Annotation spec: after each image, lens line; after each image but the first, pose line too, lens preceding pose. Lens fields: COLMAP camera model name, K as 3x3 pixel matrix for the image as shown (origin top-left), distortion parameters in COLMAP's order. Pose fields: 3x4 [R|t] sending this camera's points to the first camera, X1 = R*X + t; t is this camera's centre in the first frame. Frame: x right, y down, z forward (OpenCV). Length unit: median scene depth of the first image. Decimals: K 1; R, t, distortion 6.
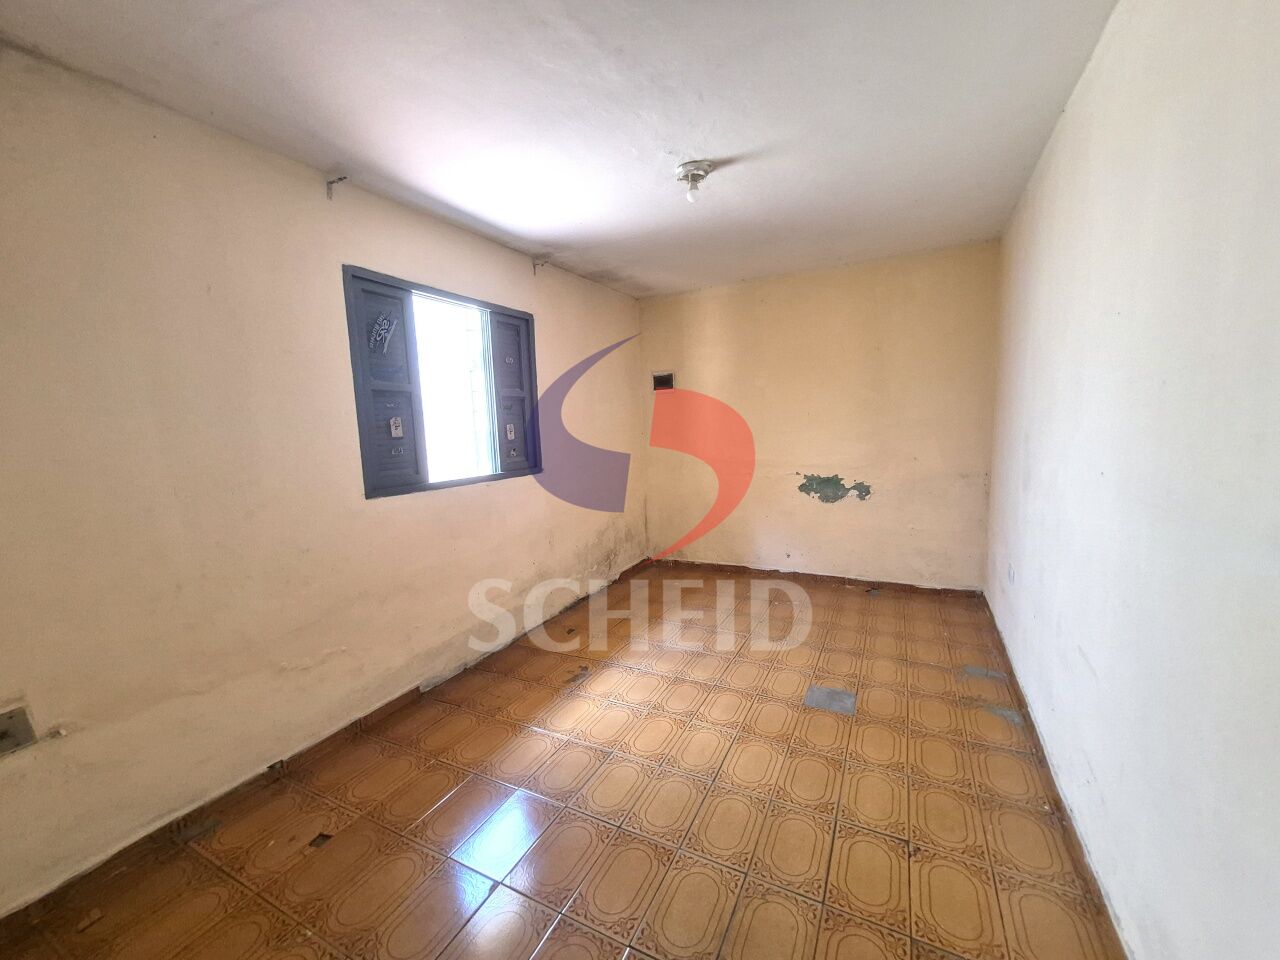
lens RADIAL K [[601.2, 0, 638.3], [0, 601.2, 500.9], [0, 0, 1]] dist [0.001659, 0.000123]
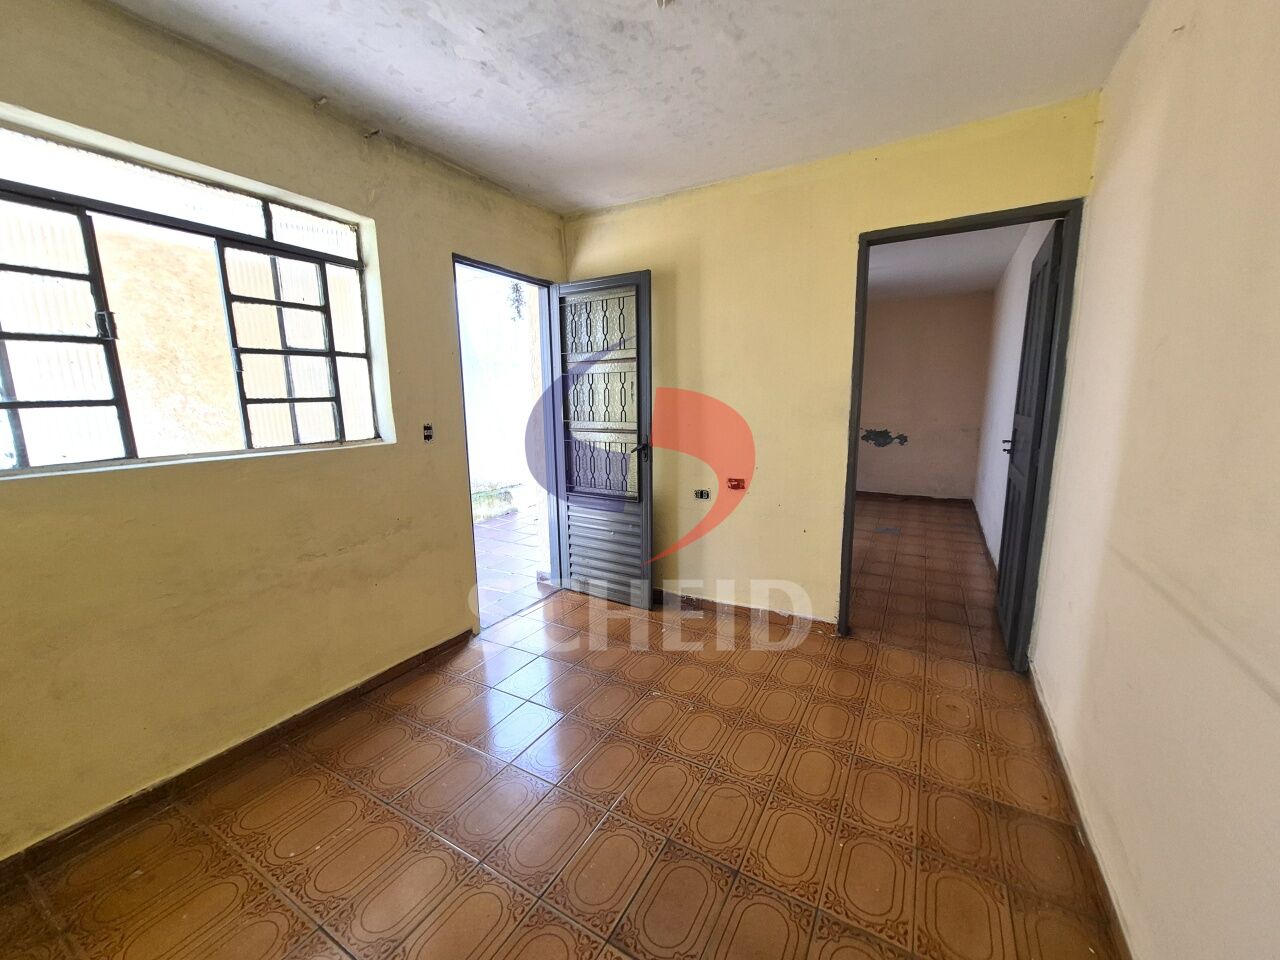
lens RADIAL K [[510.2, 0, 640.0], [0, 510.2, 480.0], [0, 0, 1]] dist [-0.001160, -0.000073]
pose [[0.993563, 0.044610, -0.104125, 0.080307], [-0.041707, 0.998683, 0.029891, -0.027126], [0.105321, -0.025356, 0.994115, 0.182322]]
